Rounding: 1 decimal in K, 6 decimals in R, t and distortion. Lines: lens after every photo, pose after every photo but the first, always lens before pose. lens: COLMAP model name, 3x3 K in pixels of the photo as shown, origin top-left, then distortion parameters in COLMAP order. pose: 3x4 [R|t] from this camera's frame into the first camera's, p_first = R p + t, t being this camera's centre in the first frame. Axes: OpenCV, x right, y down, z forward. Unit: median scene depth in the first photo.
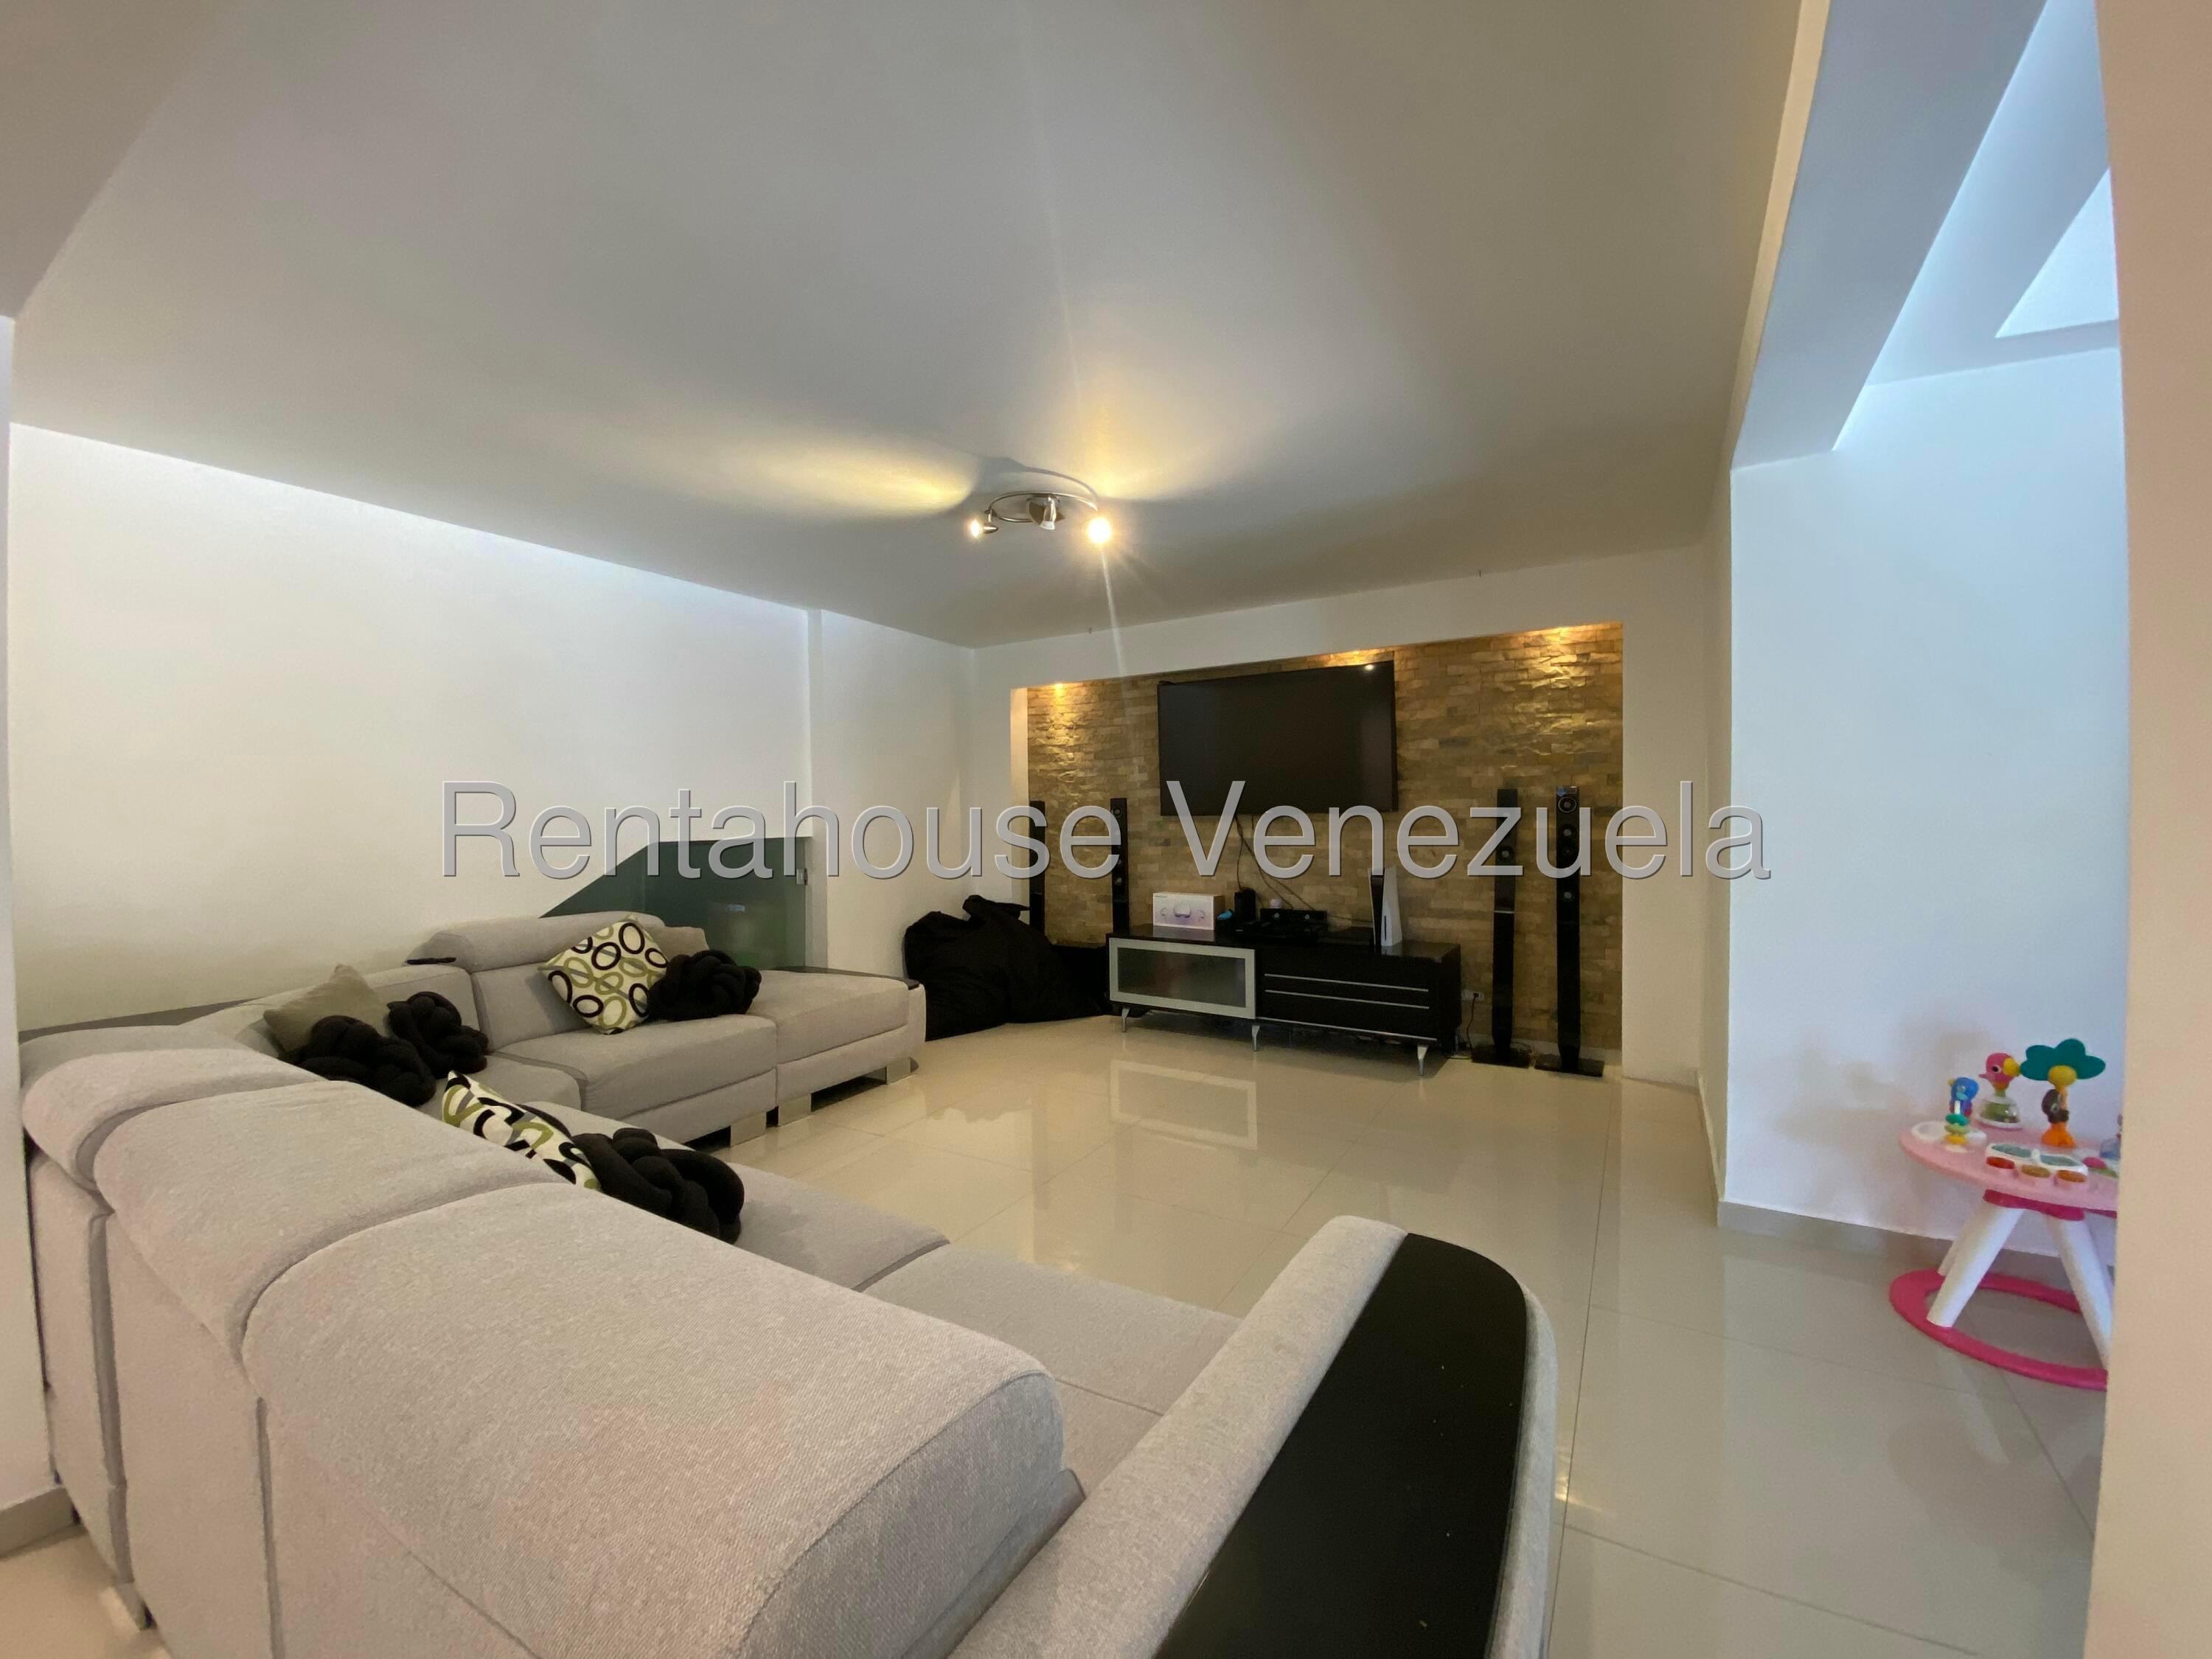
lens RADIAL K [[867.6, 0, 1106.0], [0, 867.6, 829.5], [0, 0, 1]] dist [0.027119, -0.023091]
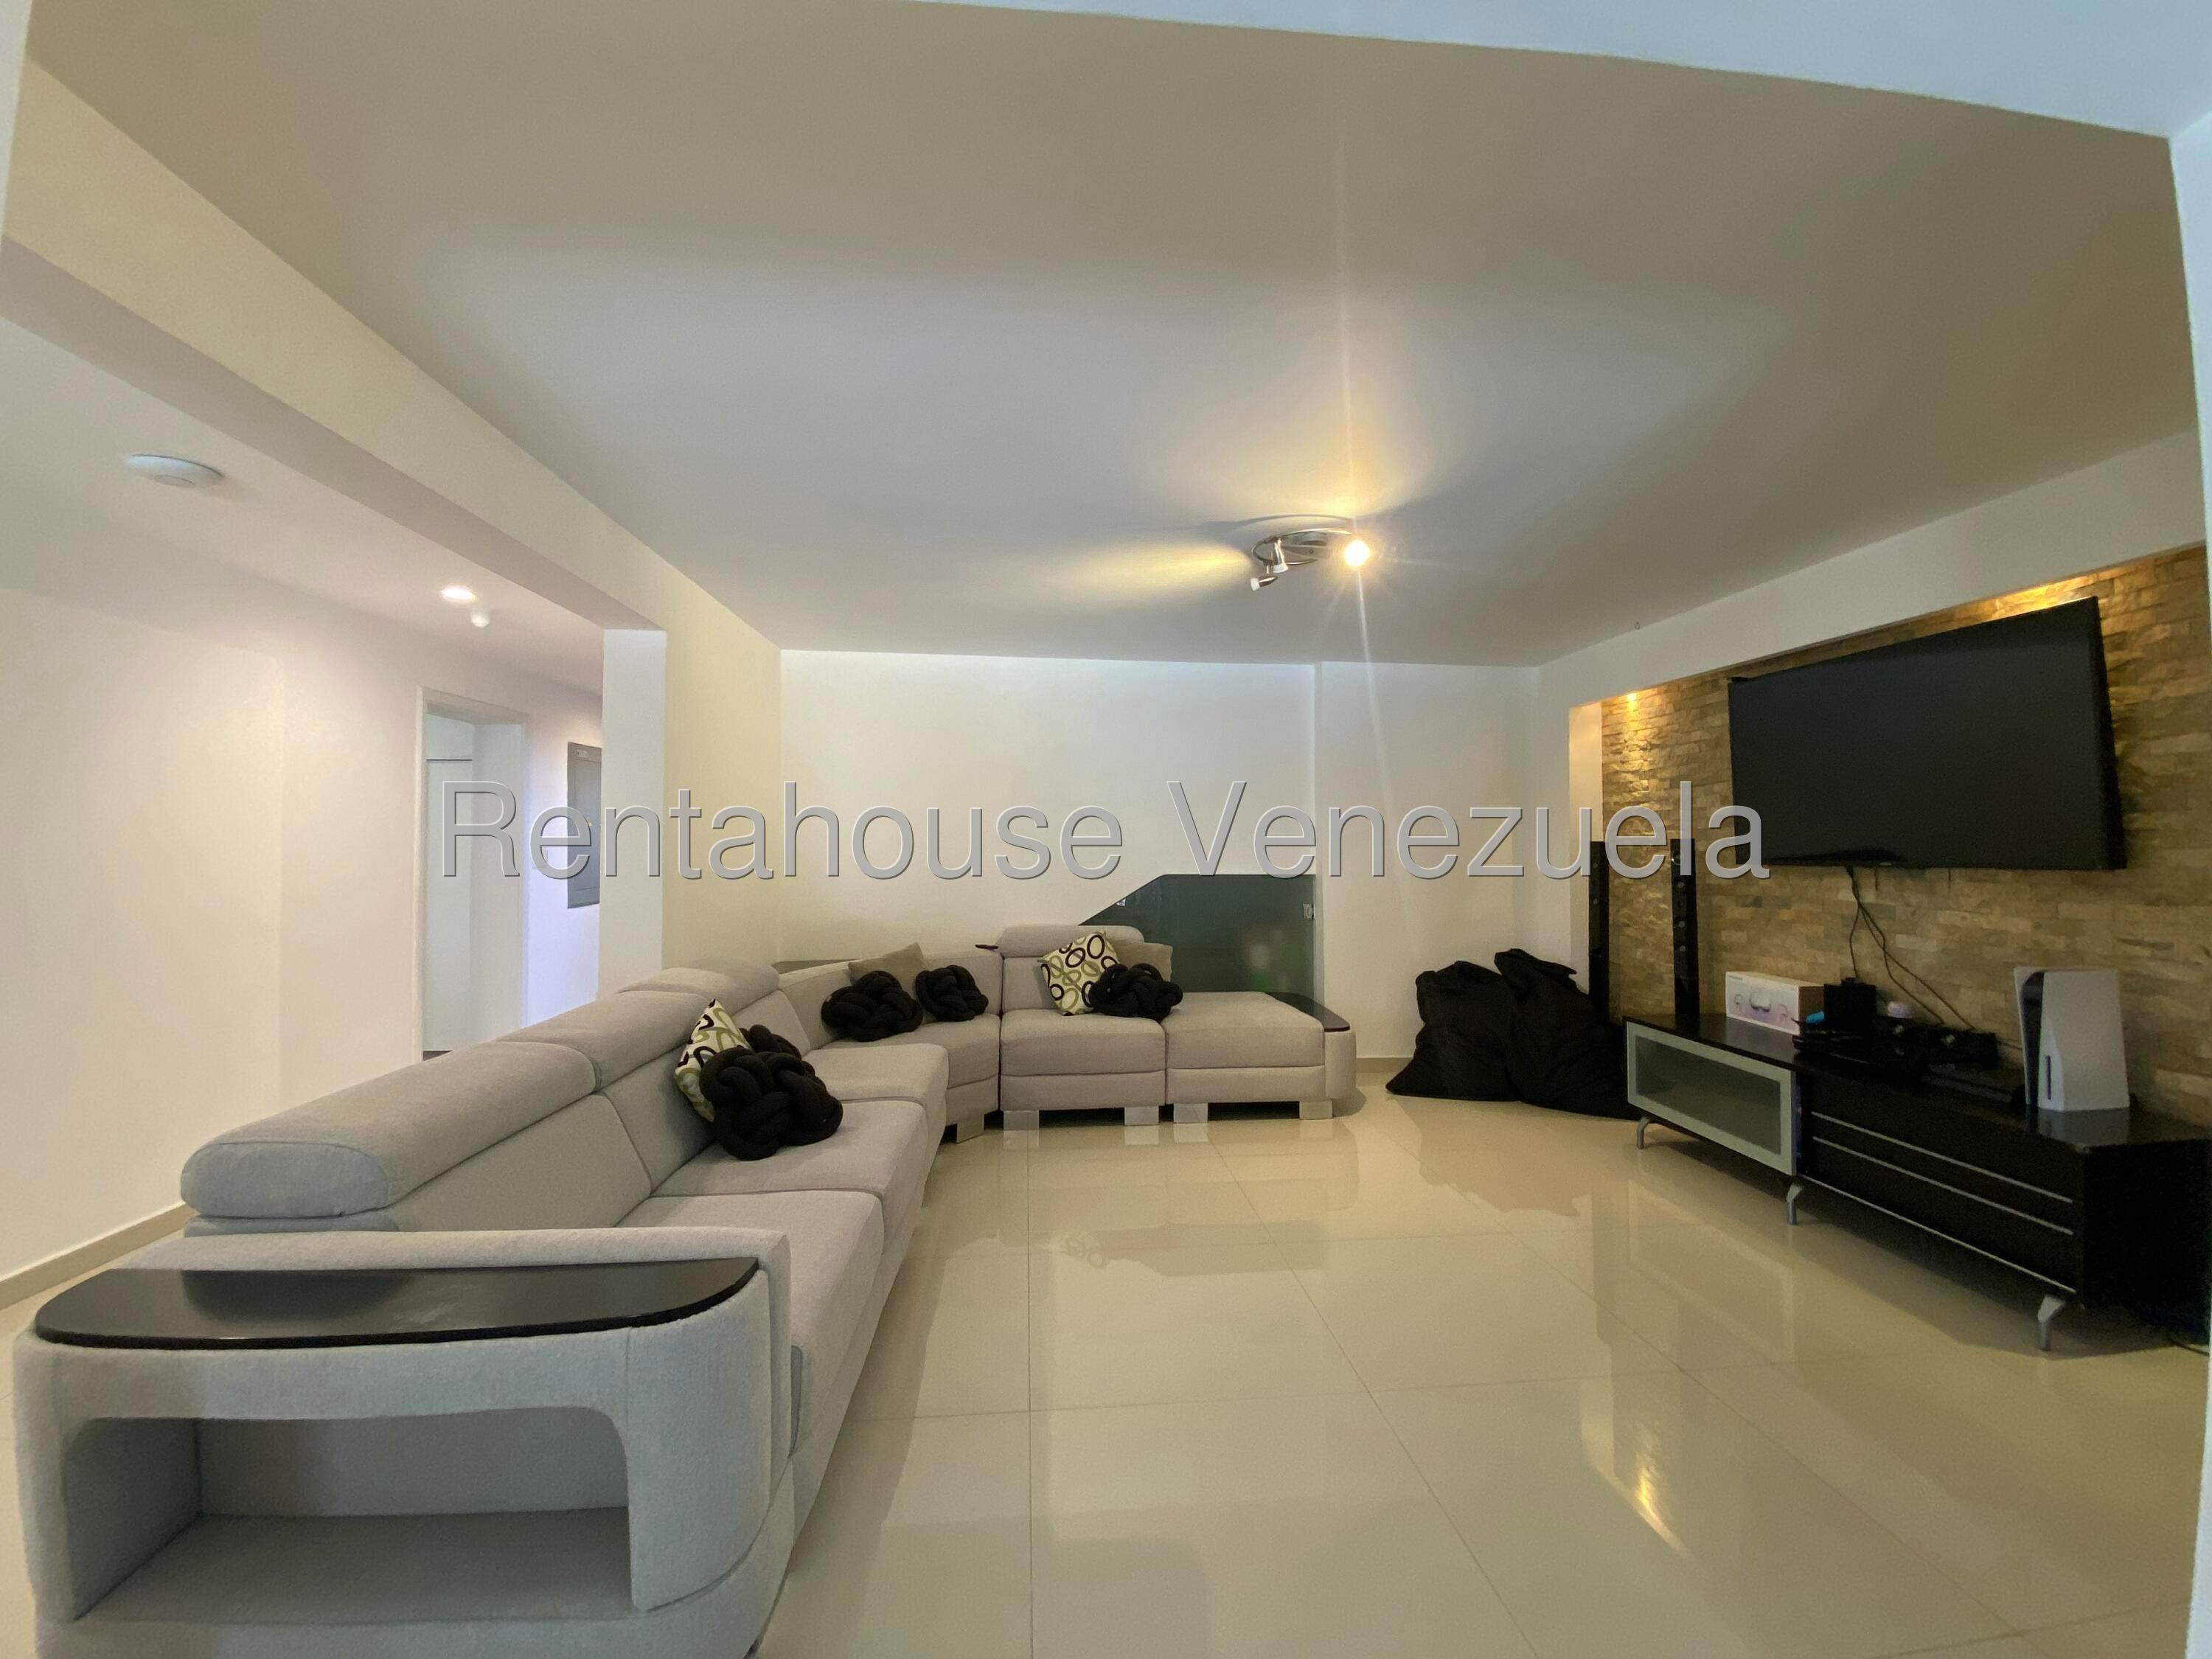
lens RADIAL K [[895.3, 0, 1104.5], [0, 895.3, 823.3], [0, 0, 1]] dist [0.025172, -0.021622]
pose [[0.588971, -0.006525, -0.808128, 0.388552], [-0.026157, 0.999290, -0.027132, -0.017067], [0.807731, 0.037118, 0.588382, 0.149477]]
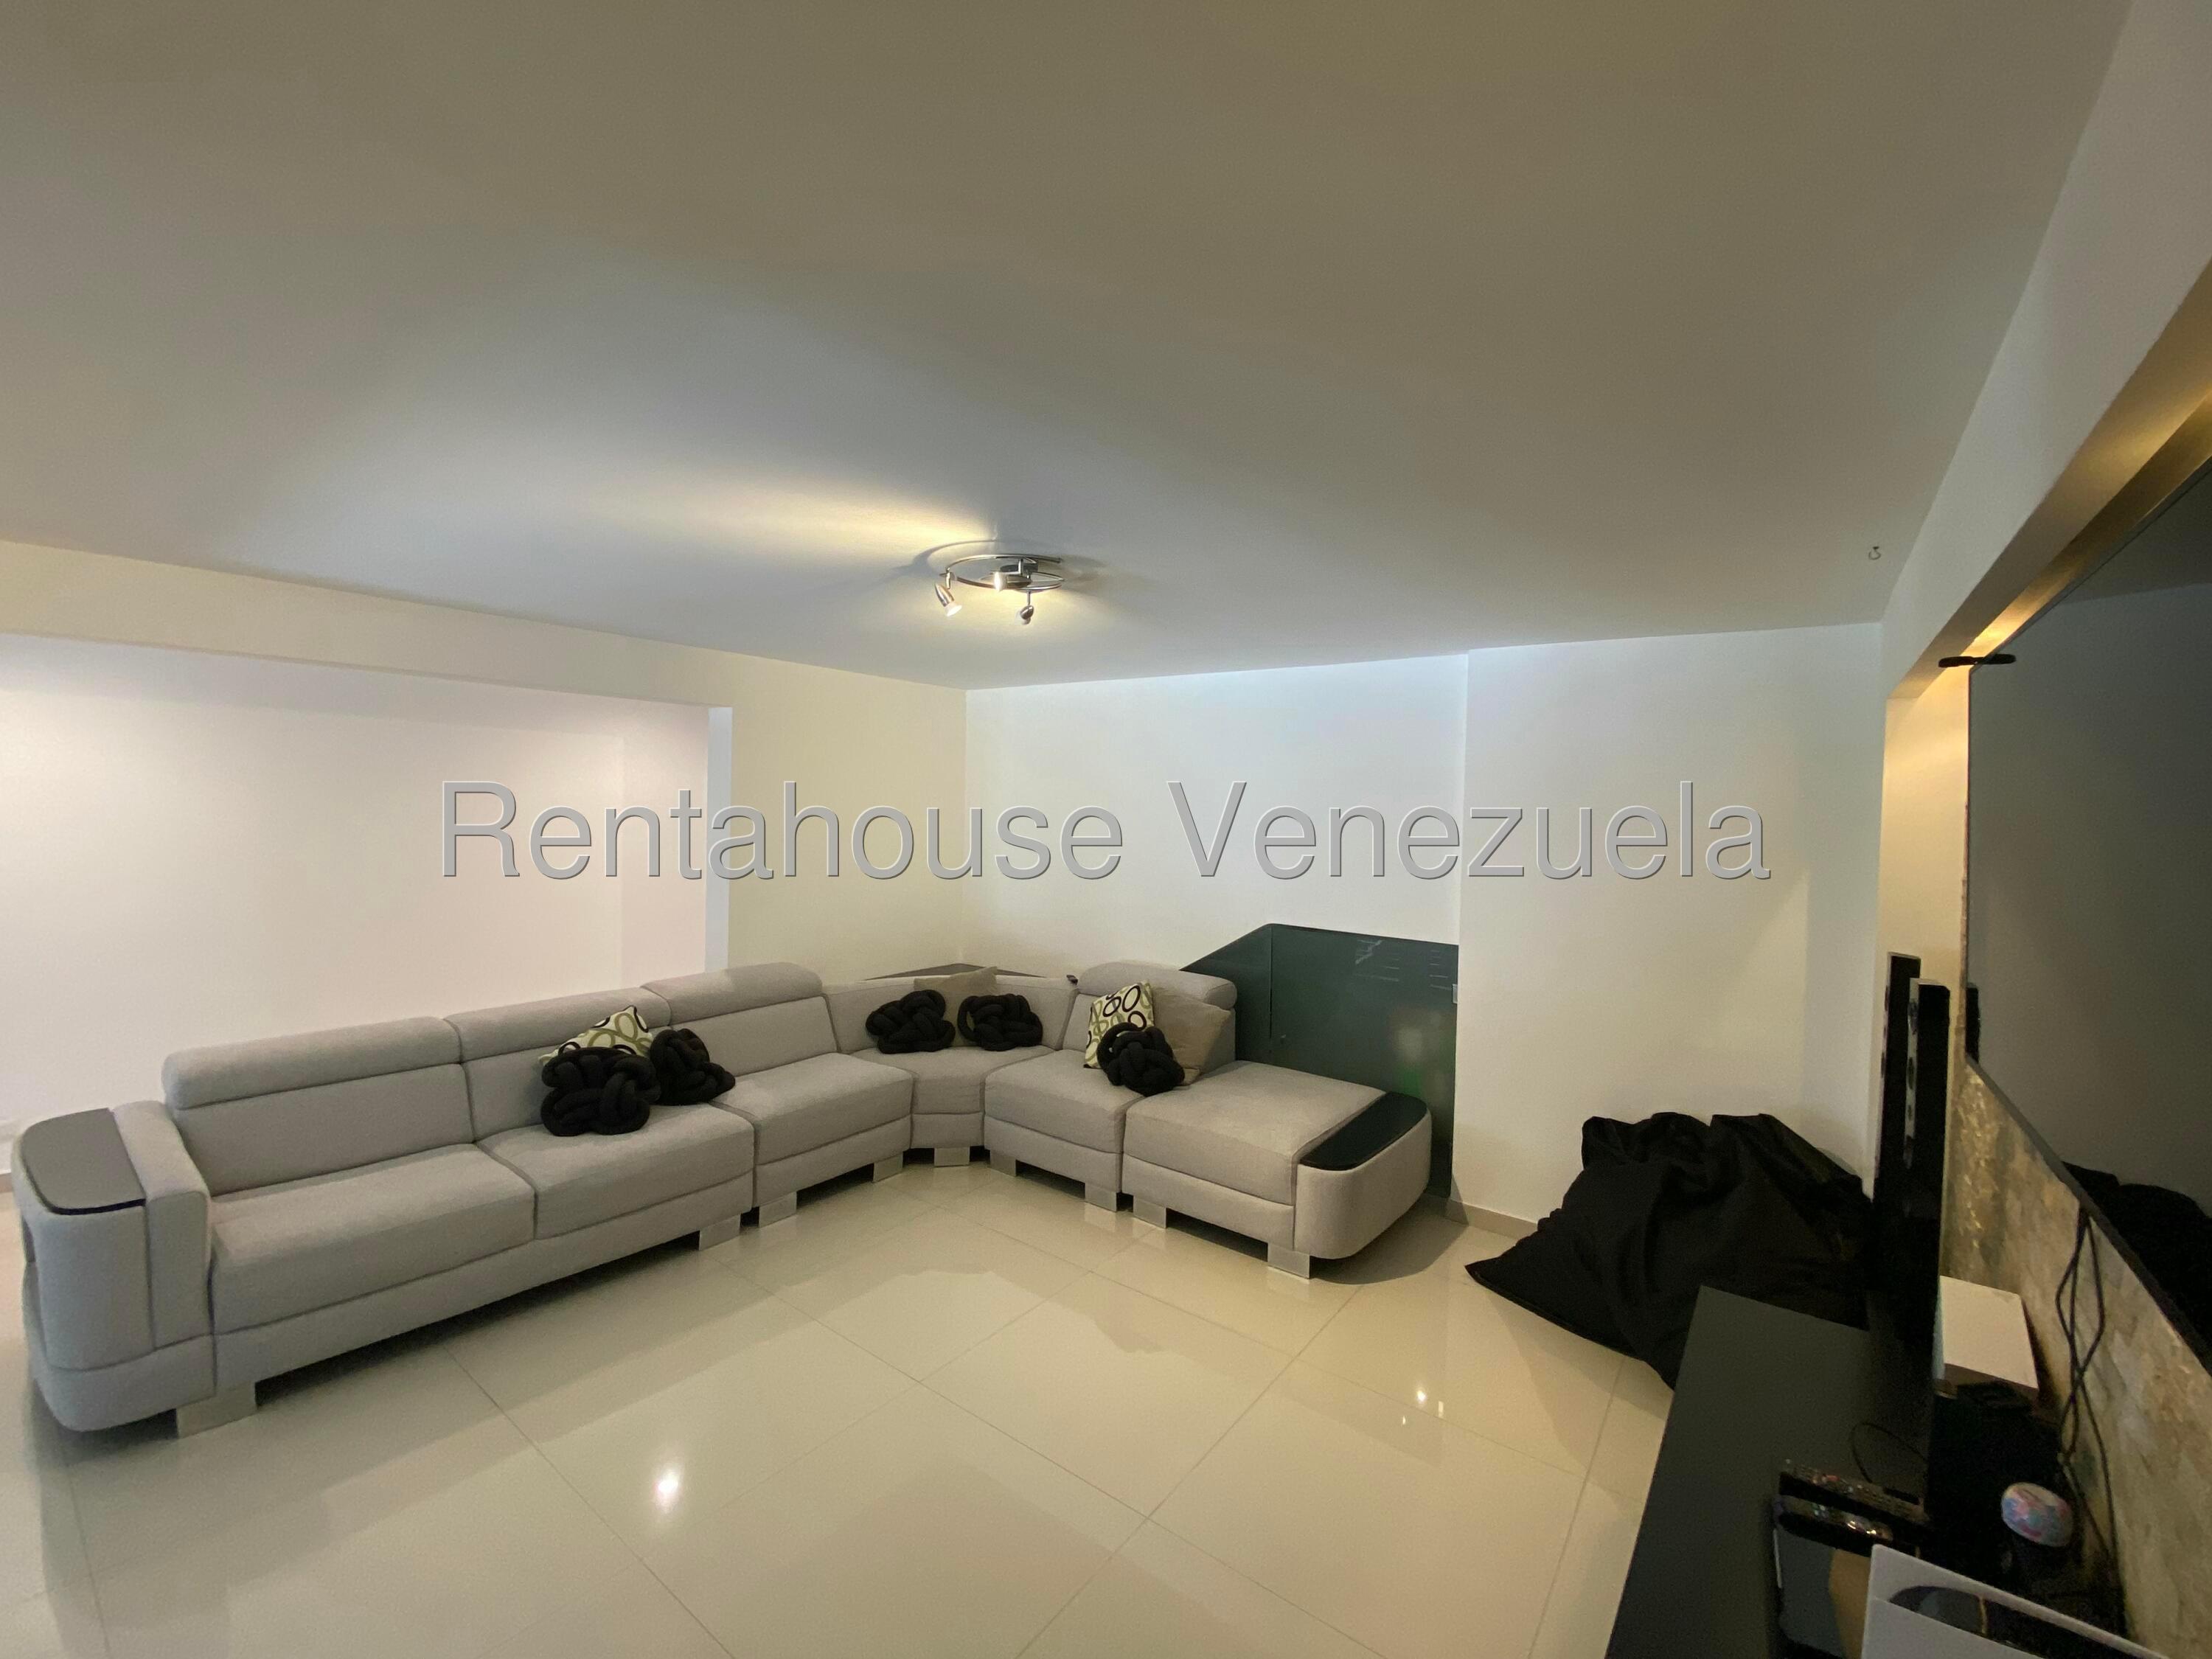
lens RADIAL K [[895.3, 0, 1104.5], [0, 895.3, 823.3], [0, 0, 1]] dist [0.025172, -0.021622]
pose [[-0.109354, 0.035879, -0.993355, 0.475316], [-0.046651, 0.998062, 0.041184, -0.115868], [0.992908, 0.050844, -0.107469, 0.762323]]
